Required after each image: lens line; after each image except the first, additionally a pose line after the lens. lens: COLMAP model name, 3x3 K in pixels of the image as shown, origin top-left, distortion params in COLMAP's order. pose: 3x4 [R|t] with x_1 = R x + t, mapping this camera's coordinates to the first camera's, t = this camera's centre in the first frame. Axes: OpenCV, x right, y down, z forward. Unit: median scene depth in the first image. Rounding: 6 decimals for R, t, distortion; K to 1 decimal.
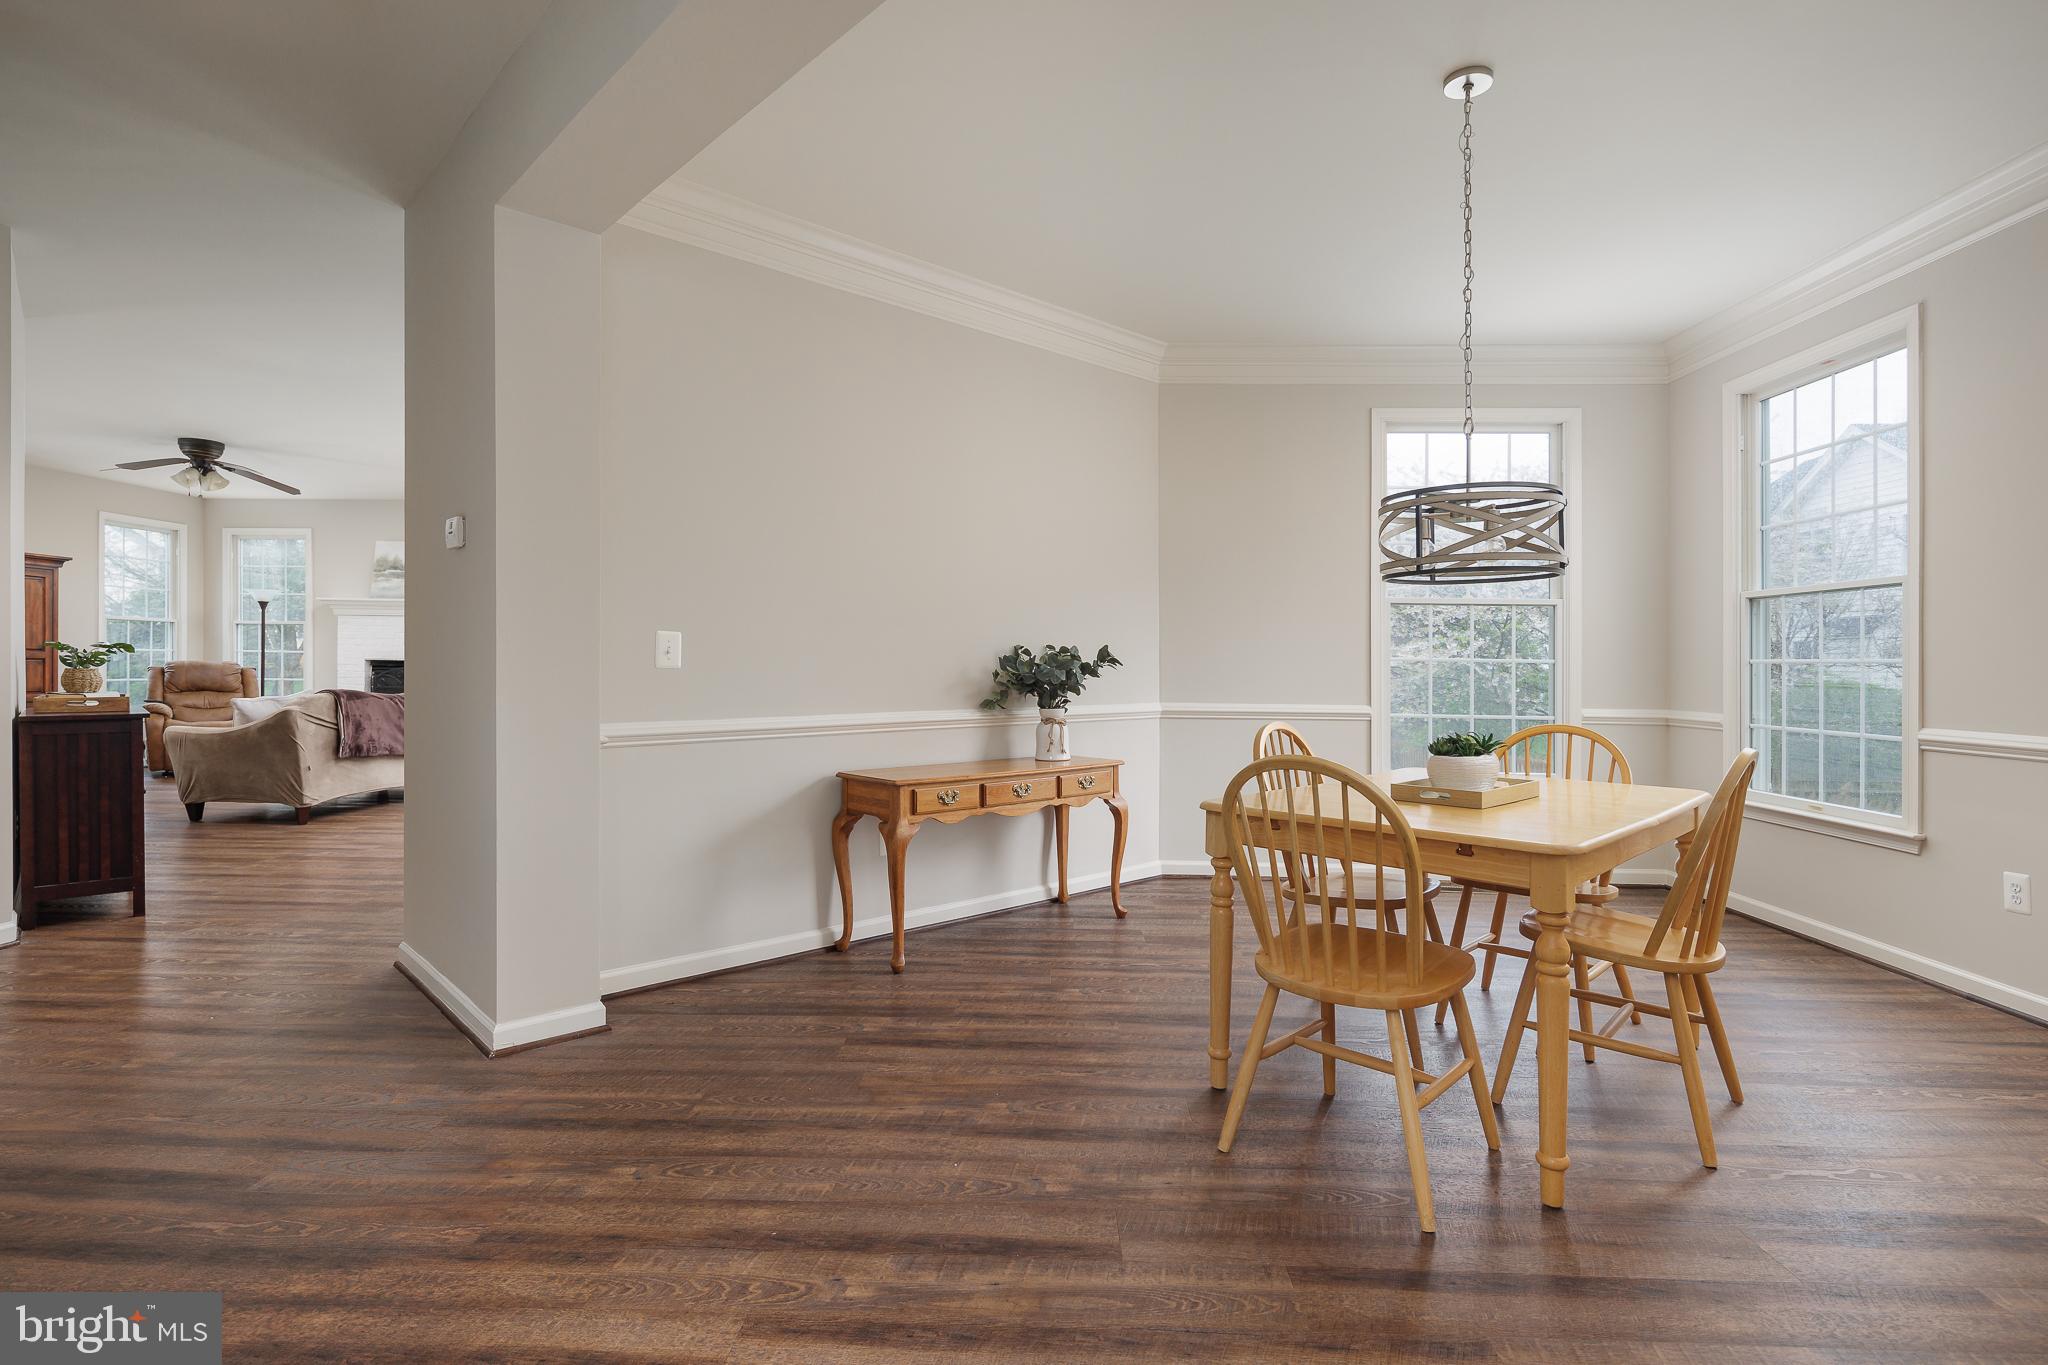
lens RADIAL K [[1006.4, 0, 1021.0], [0, 1006.4, 662.0], [0, 0, 1]] dist [0.000572, 0.000109]
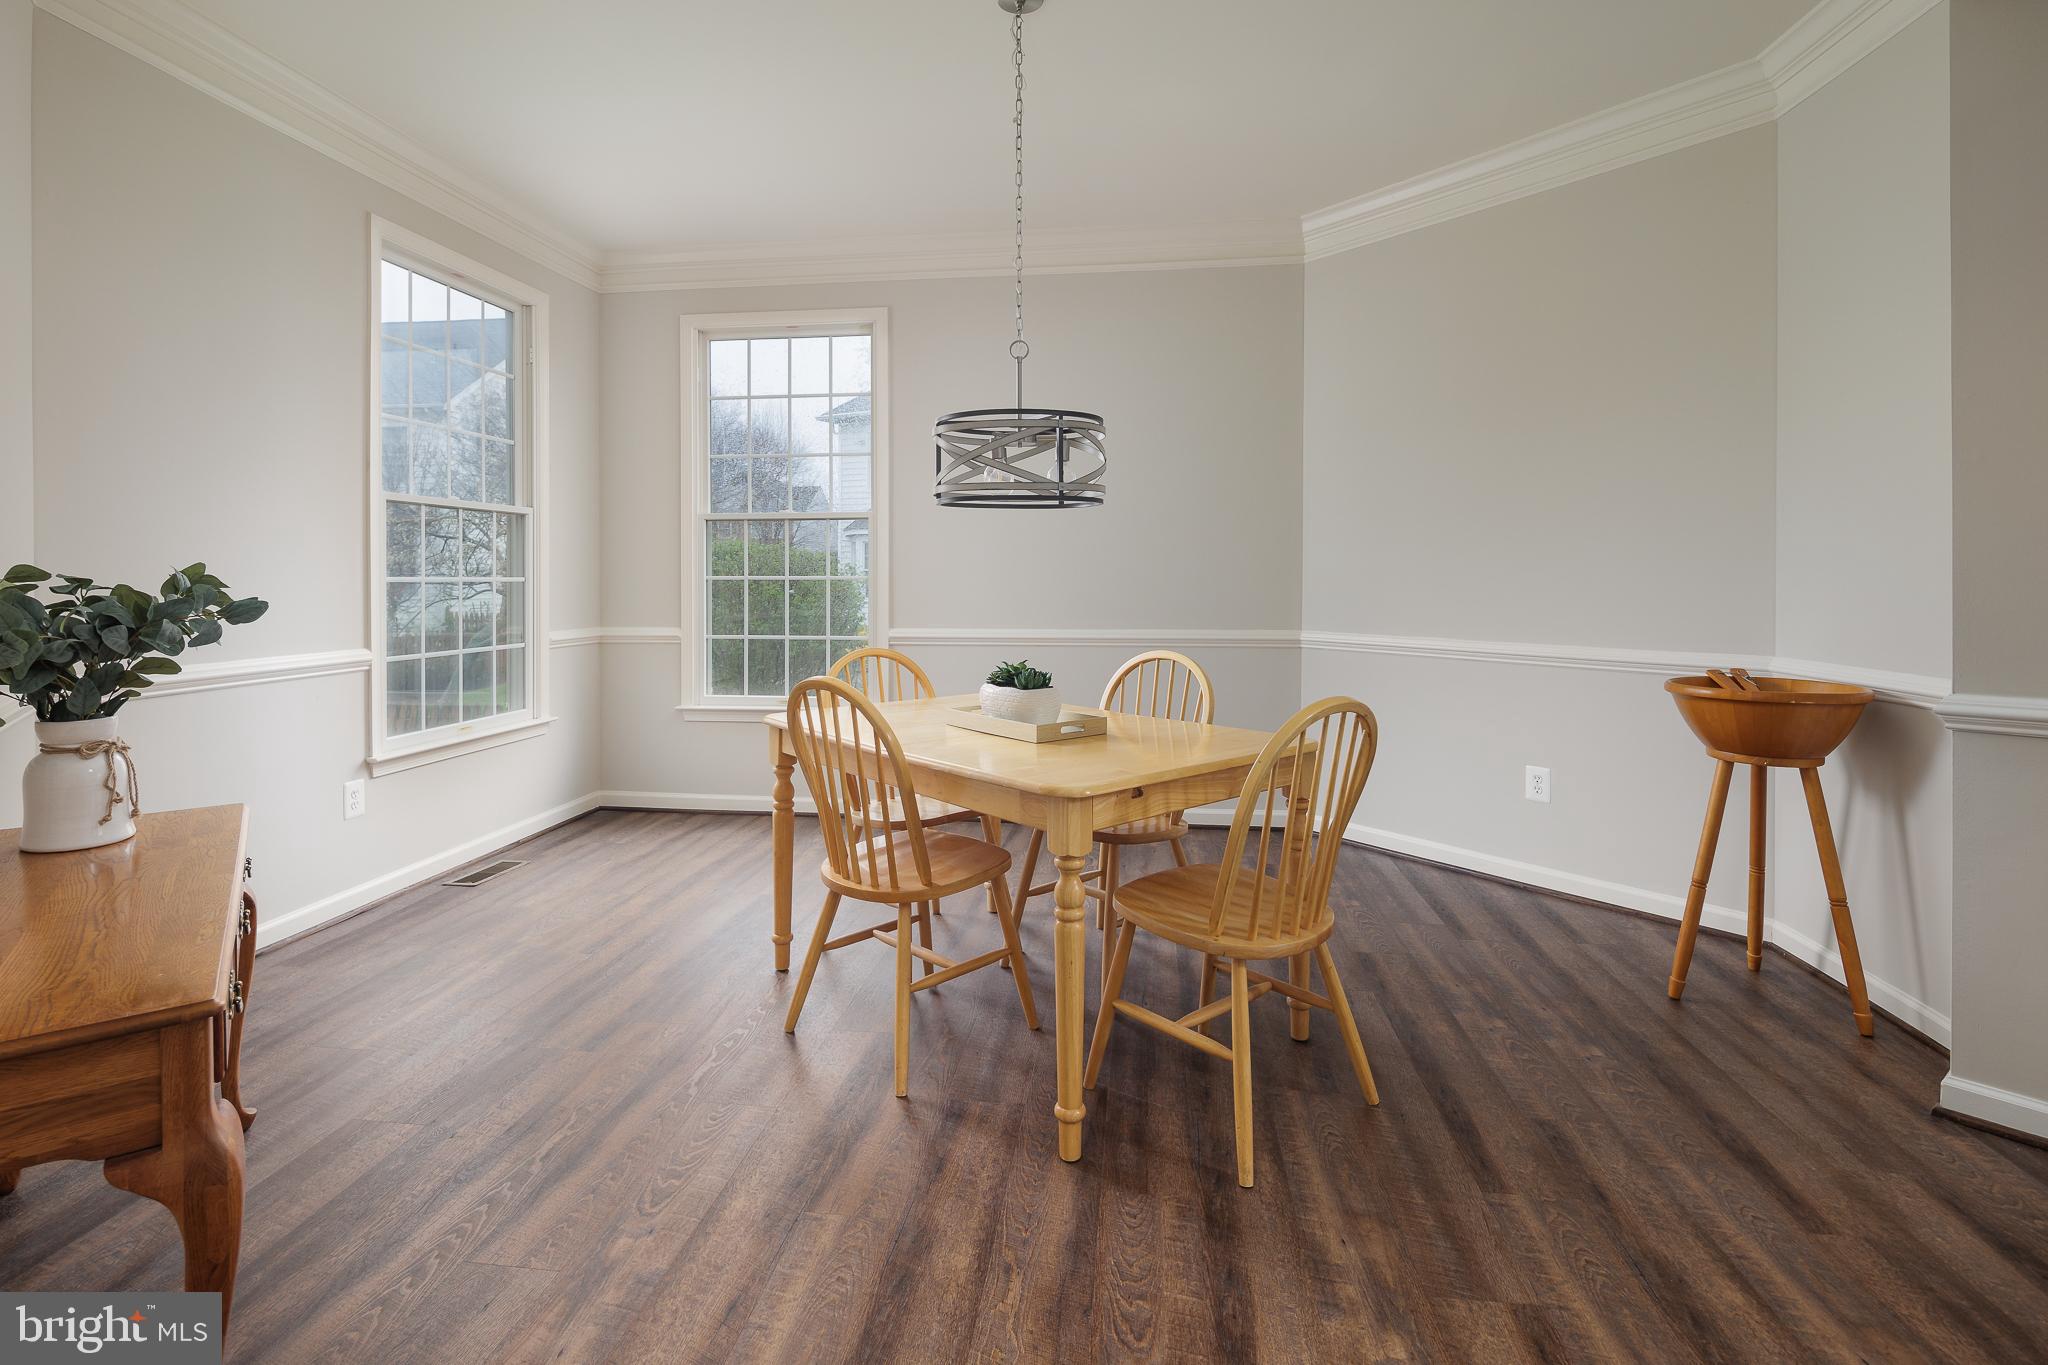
lens RADIAL K [[1008.9, 0, 1020.8], [0, 1008.9, 565.7], [0, 0, 1]] dist [-0.000432, -0.000178]
pose [[0.100112, -0.004071, 0.994968, -0.436639], [-0.000110, 0.999992, 0.004102, -0.023858], [-0.994976, -0.000520, 0.100111, 0.738672]]
